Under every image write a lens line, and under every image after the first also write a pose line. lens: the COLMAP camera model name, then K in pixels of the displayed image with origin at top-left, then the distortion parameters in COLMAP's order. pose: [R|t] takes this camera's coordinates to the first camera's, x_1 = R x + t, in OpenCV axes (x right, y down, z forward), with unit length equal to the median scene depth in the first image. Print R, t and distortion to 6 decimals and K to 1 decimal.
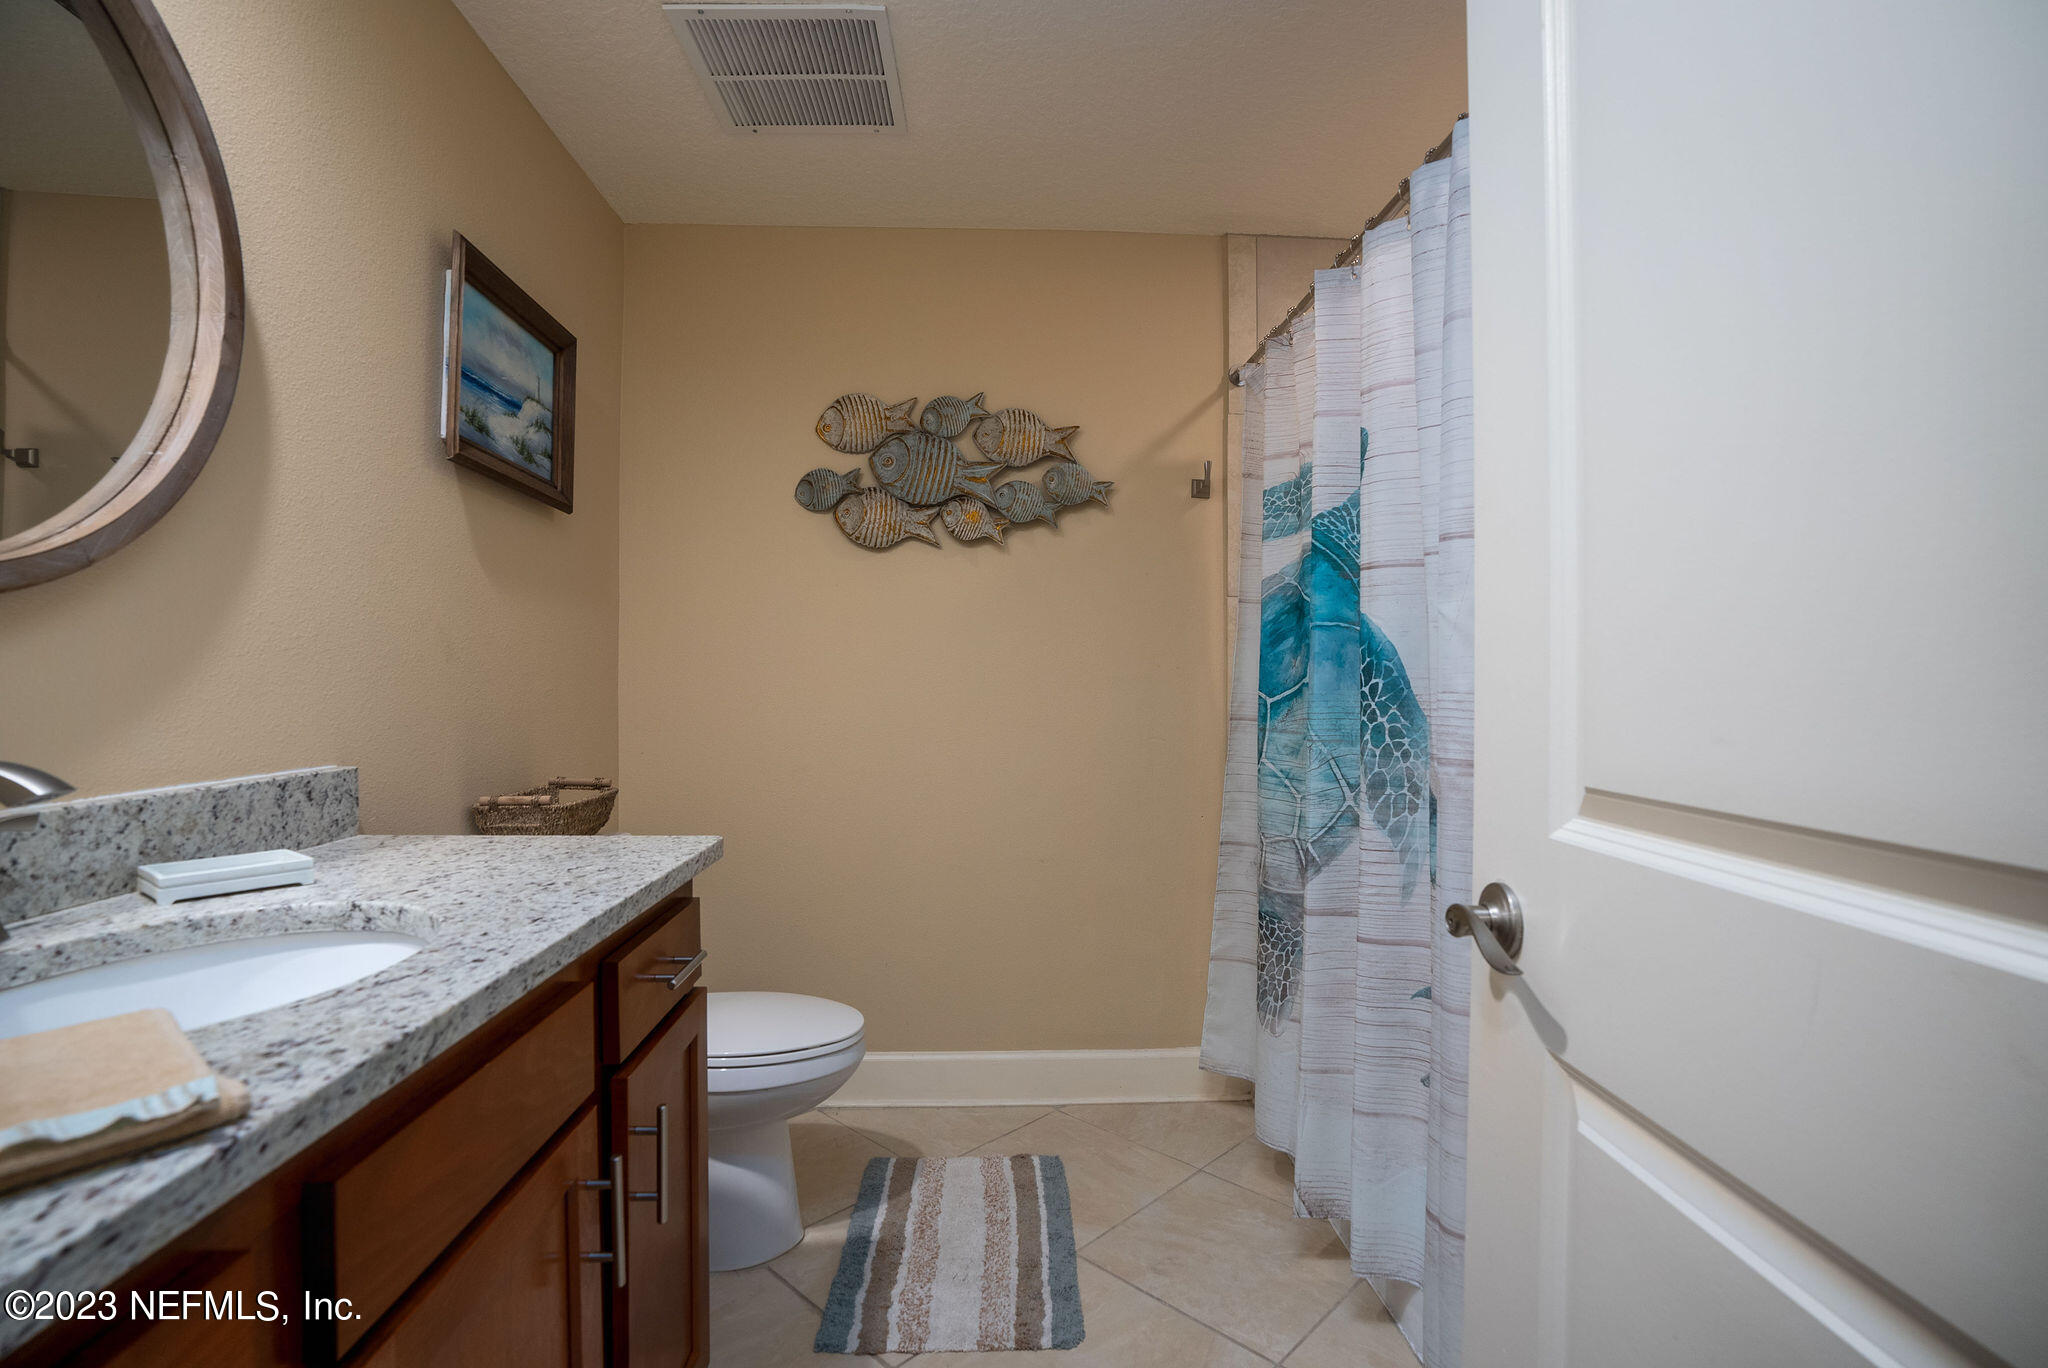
lens RADIAL K [[960.6, 0, 1038.1], [0, 960.6, 682.8], [0, 0, 1]] dist [-0.060630, 0.022317]
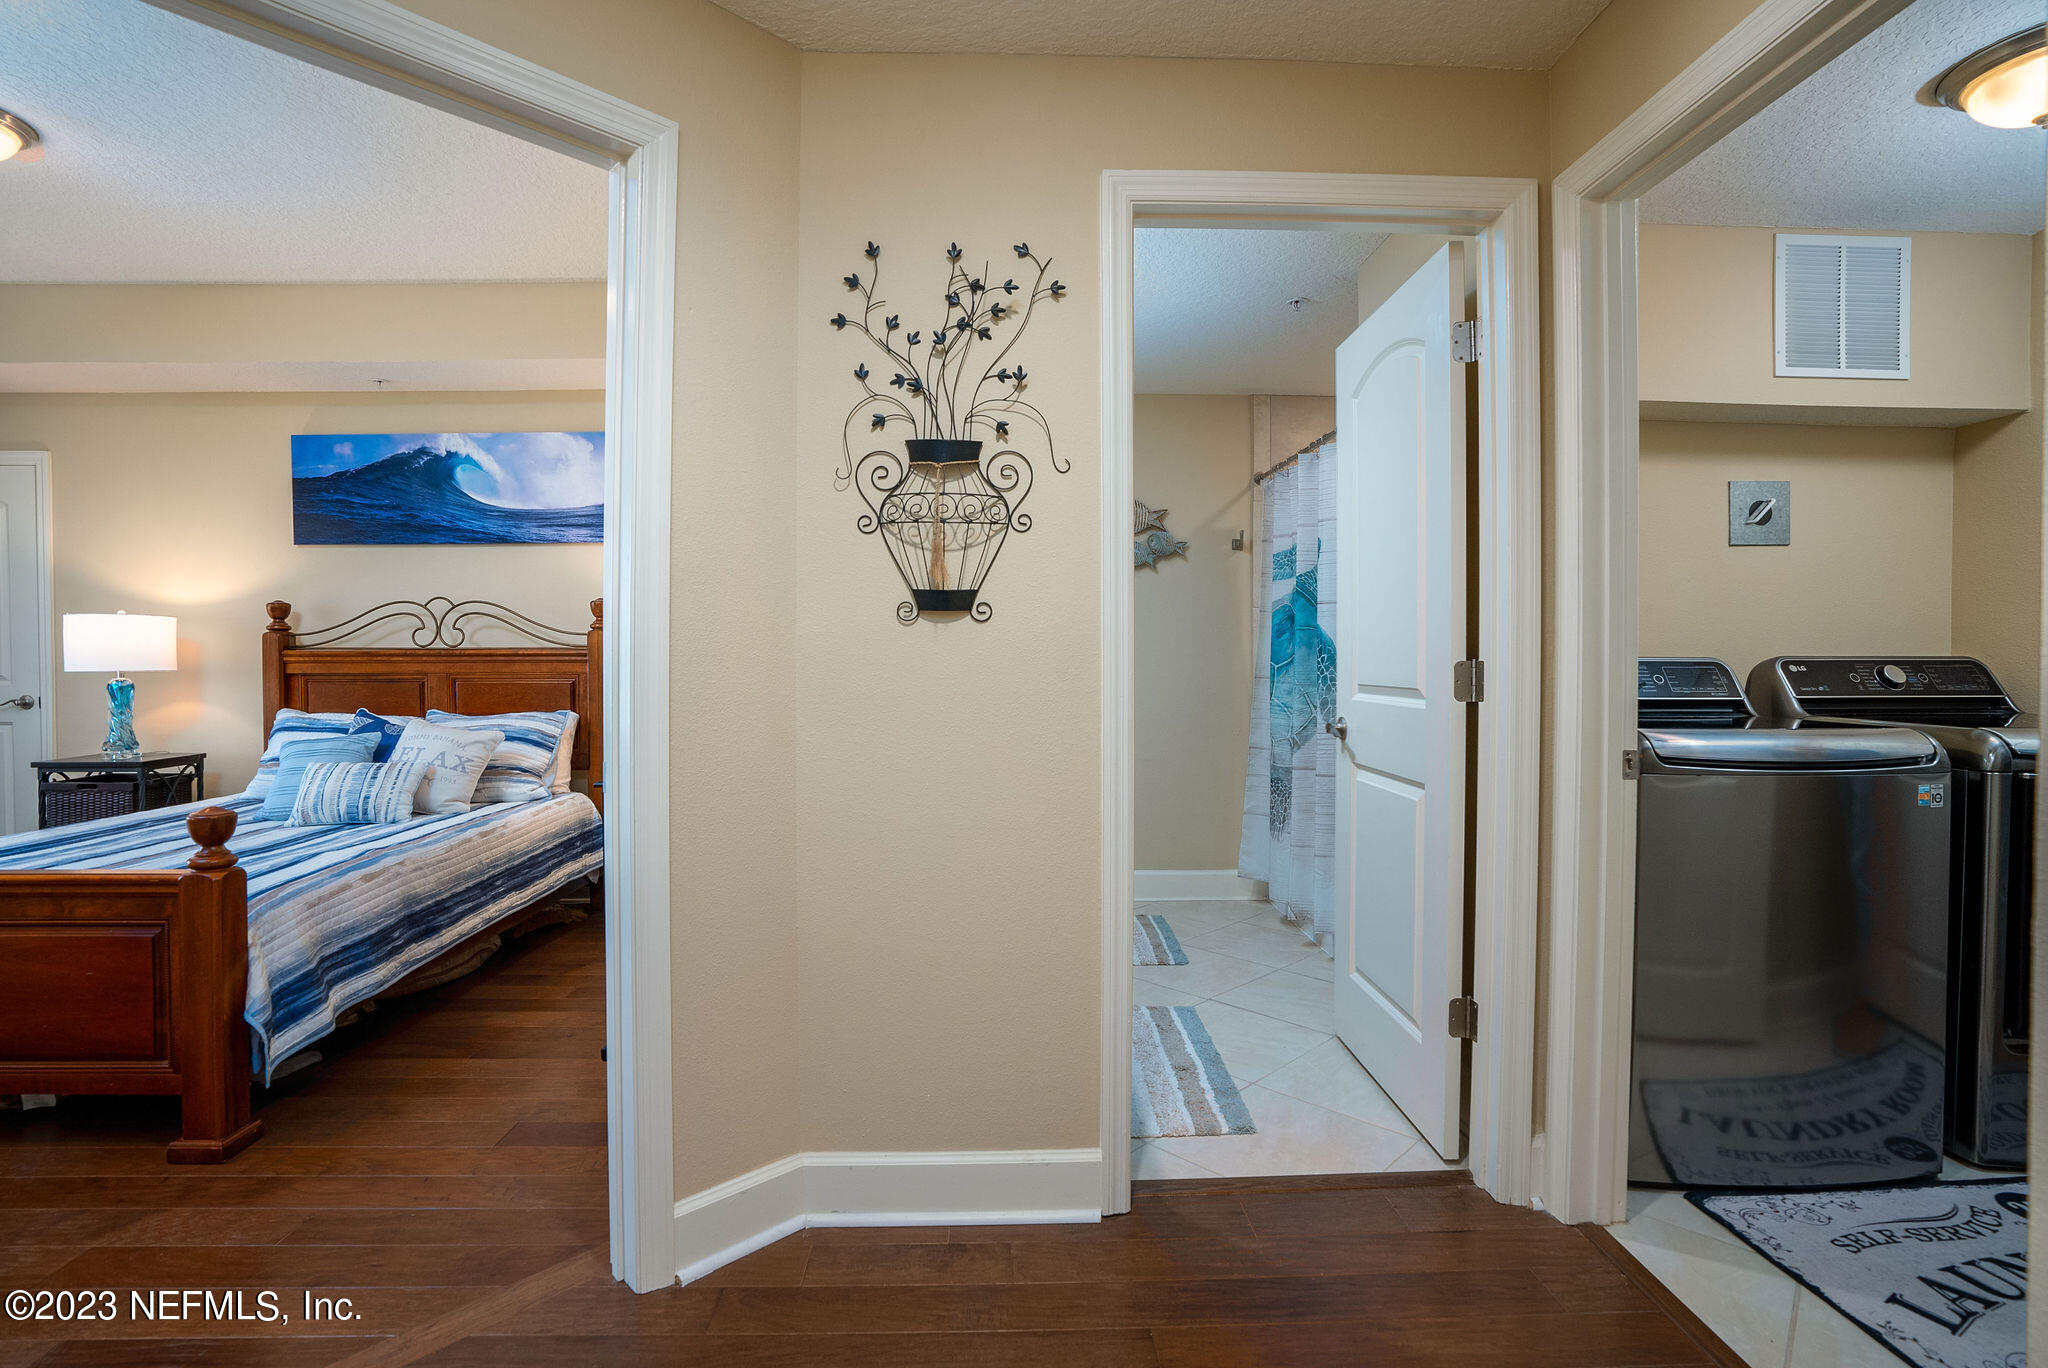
lens RADIAL K [[960.6, 0, 1031.1], [0, 960.6, 663.7], [0, 0, 1]] dist [-0.060630, 0.022317]
pose [[0.999621, -0.001556, -0.027502, -0.209652], [0.001634, 0.999995, 0.002812, 0.008338], [0.027498, -0.002856, 0.999618, -0.995332]]
